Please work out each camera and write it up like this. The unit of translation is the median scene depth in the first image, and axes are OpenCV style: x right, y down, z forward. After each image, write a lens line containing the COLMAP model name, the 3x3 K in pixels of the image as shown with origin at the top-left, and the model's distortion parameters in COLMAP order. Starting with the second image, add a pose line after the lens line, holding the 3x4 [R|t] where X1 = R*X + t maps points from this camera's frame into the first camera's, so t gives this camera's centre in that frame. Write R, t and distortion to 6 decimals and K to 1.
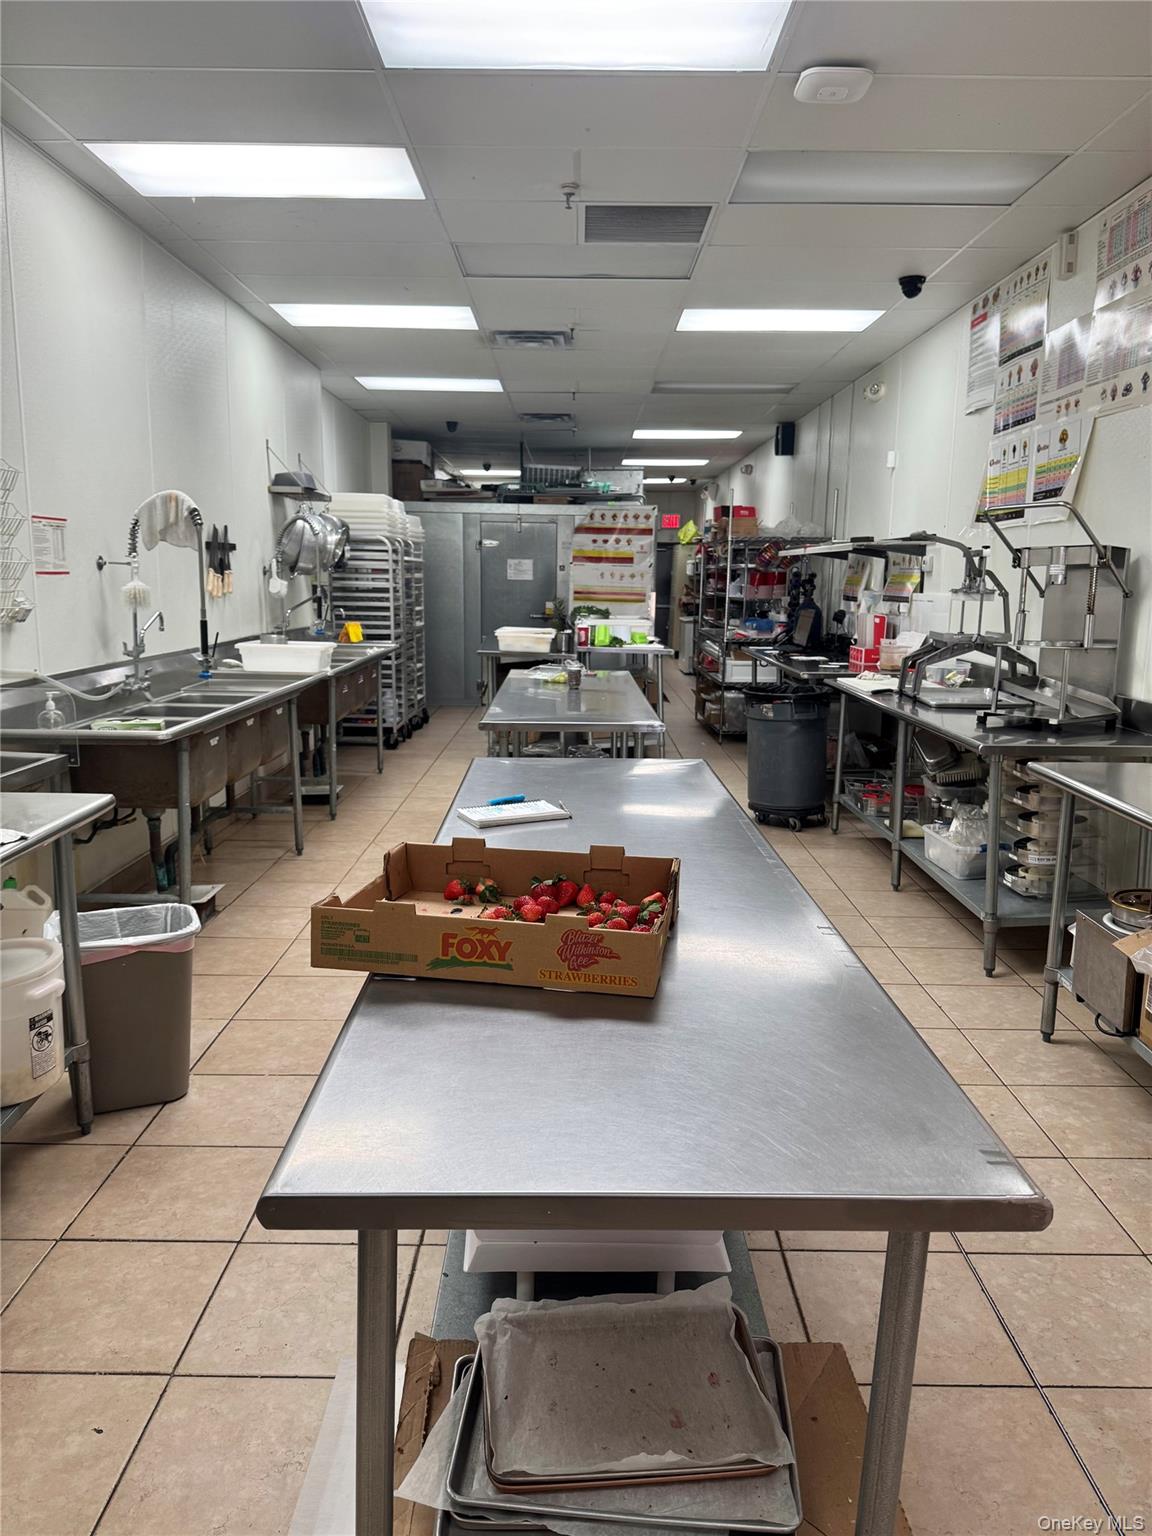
lens RADIAL K [[1082.6, 0, 595.9], [0, 1082.6, 776.6], [0, 0, 1]] dist [0.120232, -0.155040]
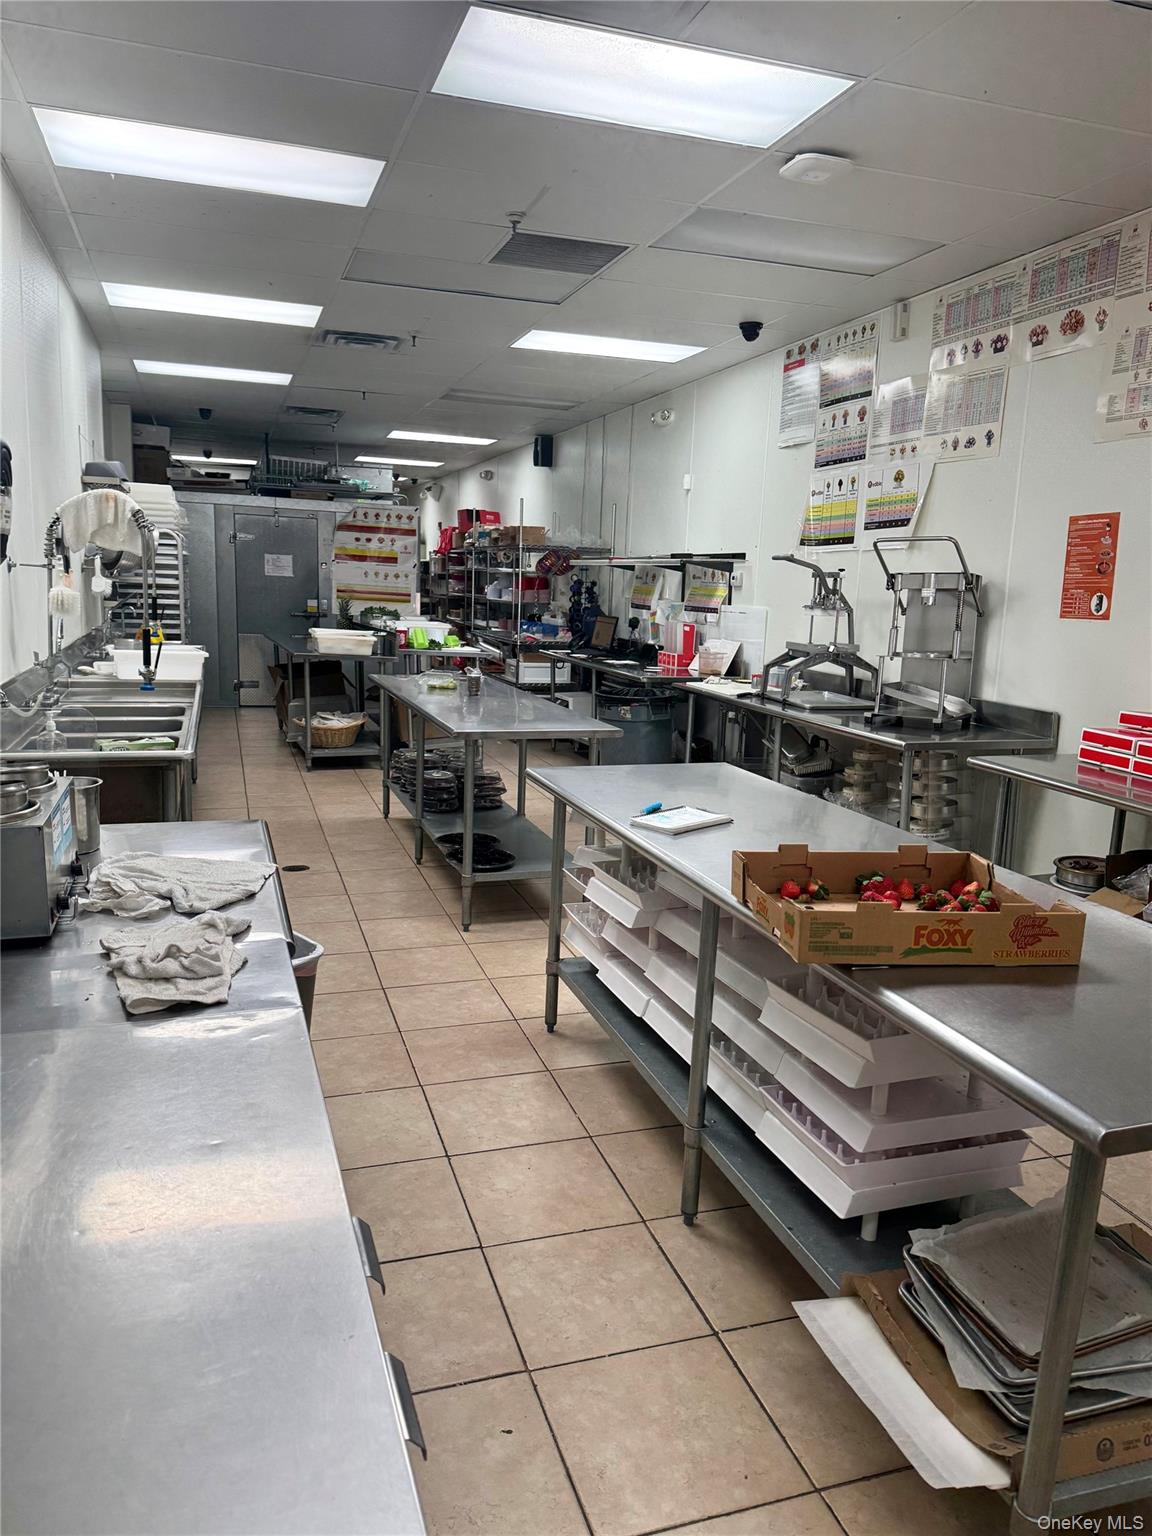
lens RADIAL K [[1070.3, 0, 581.1], [0, 1070.3, 774.3], [0, 0, 1]] dist [0.198945, -0.371480]
pose [[0.951711, -0.033011, 0.305216, -0.193108], [0.031773, 0.999454, 0.009022, -0.009521], [-0.305347, 0.001112, 0.952241, -0.001544]]
